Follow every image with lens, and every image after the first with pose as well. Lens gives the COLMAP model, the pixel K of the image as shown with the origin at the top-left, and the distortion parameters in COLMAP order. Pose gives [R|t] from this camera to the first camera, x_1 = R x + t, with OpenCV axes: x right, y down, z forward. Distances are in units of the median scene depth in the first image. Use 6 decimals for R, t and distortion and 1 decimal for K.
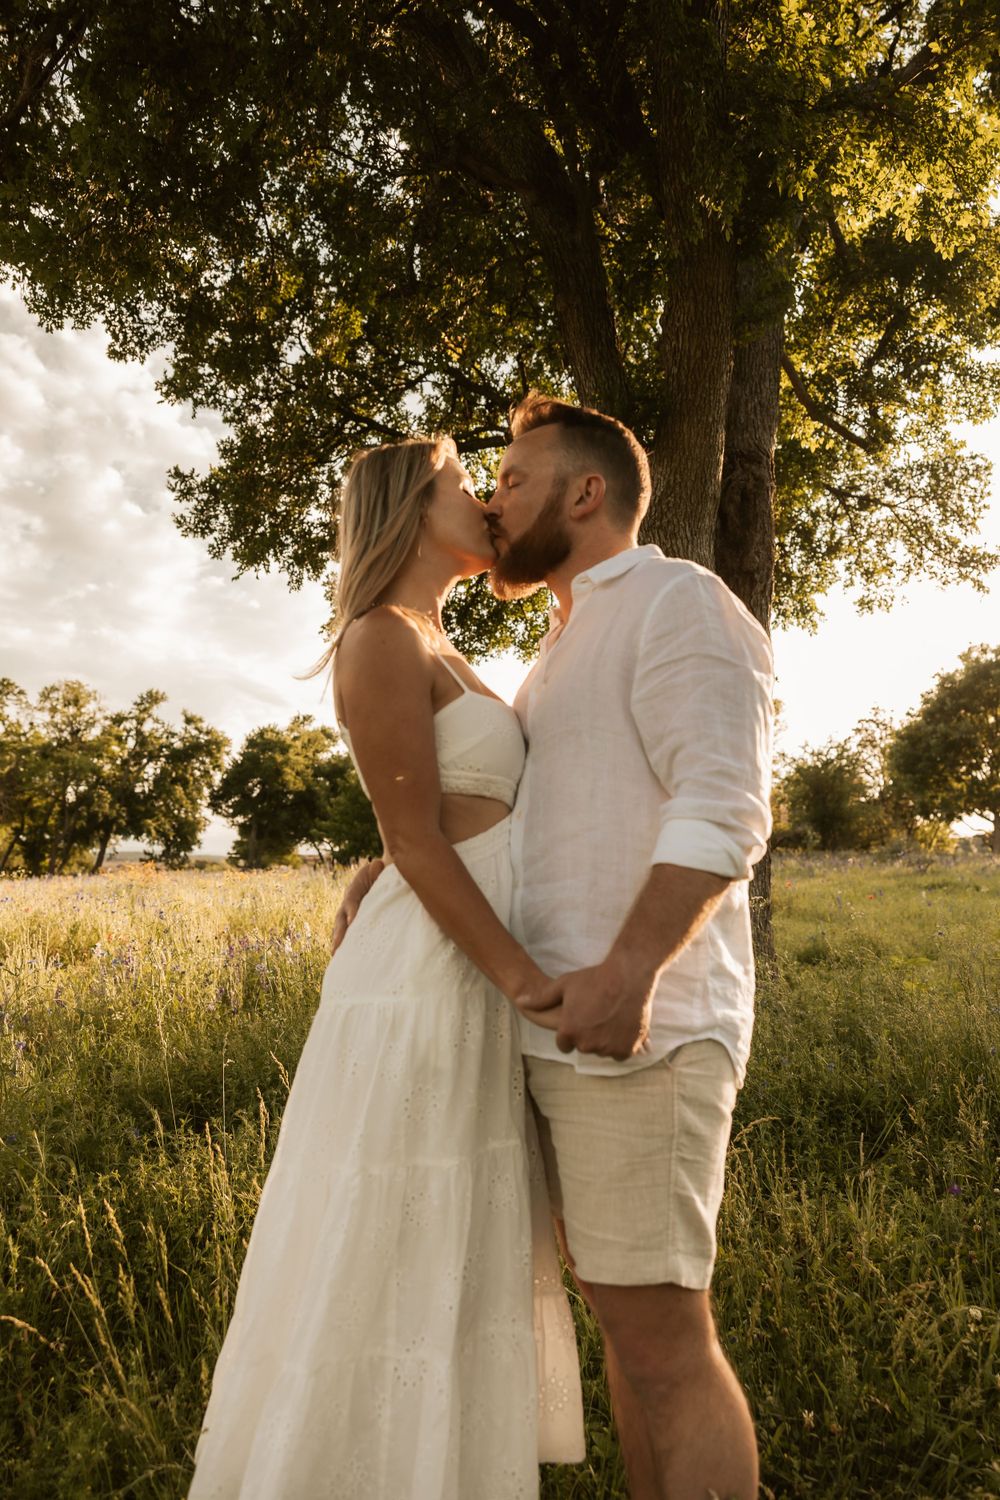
lens RADIAL K [[1198.1, 0, 498.7], [0, 1198.1, 743.1], [0, 0, 1]] dist [0.025056, -0.036541]
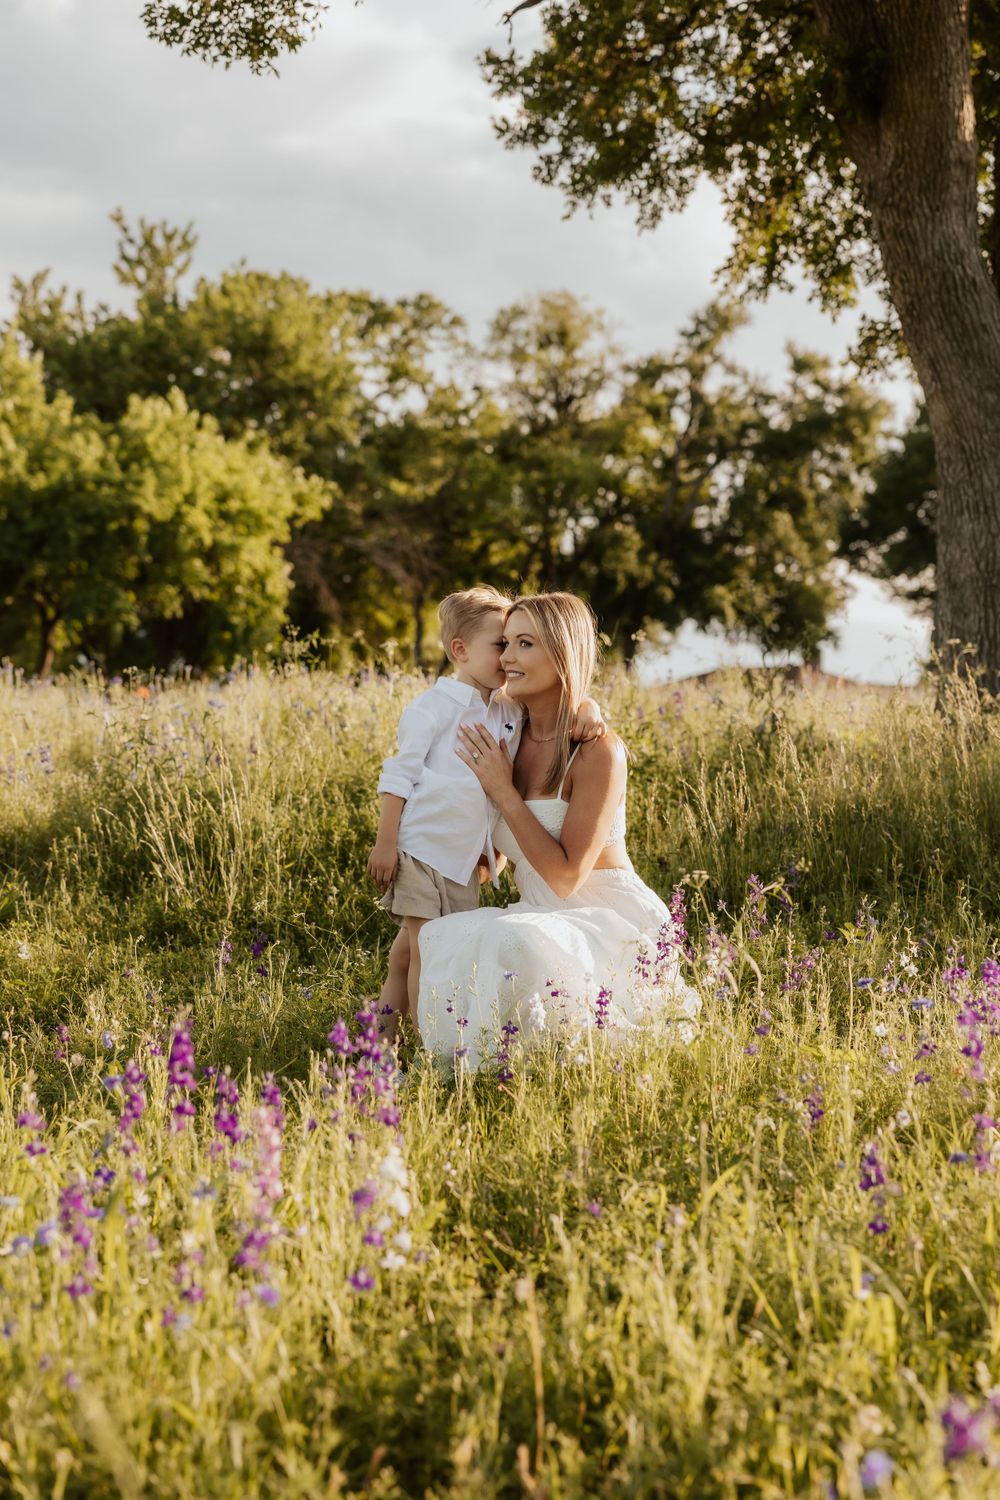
lens RADIAL K [[3017.4, 0, 500.7], [0, 3017.4, 750.6], [0, 0, 1]] dist [0.050159, 0.000000]
pose [[0.926783, 0.001350, -0.375596, 0.064252], [0.042946, 0.993054, 0.109539, -0.004278], [0.373135, -0.117649, 0.920288, -0.103440]]
